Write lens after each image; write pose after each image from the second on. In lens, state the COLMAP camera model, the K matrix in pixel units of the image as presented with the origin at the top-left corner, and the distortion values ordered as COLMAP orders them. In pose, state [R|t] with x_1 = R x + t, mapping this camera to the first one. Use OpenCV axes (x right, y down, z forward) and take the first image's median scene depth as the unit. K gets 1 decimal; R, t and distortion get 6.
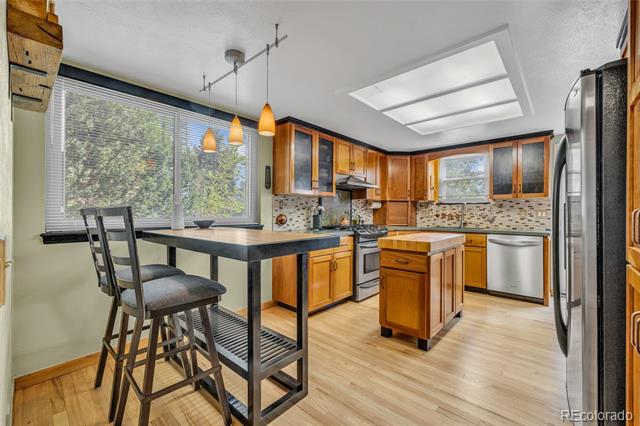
lens RADIAL K [[269.5, 0, 319.9], [0, 269.5, 211.5], [0, 0, 1]] dist [-0.001931, -0.000395]
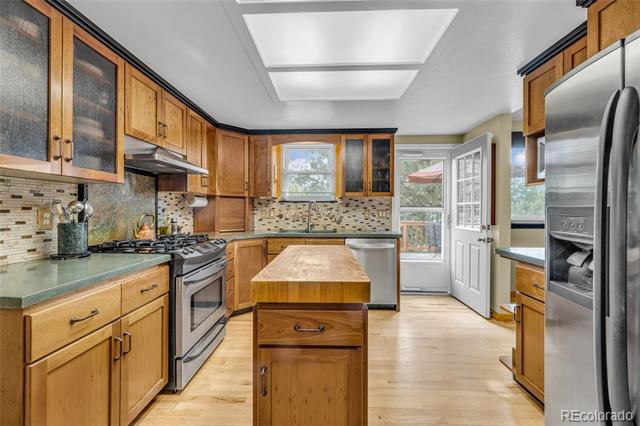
lens RADIAL K [[269.5, 0, 320.9], [0, 269.5, 209.2], [0, 0, 1]] dist [-0.001931, -0.000395]
pose [[0.763613, -0.001450, 0.645673, 0.015210], [-0.000879, 0.999994, 0.003285, -0.010094], [-0.645674, -0.003076, 0.763607, 0.376595]]
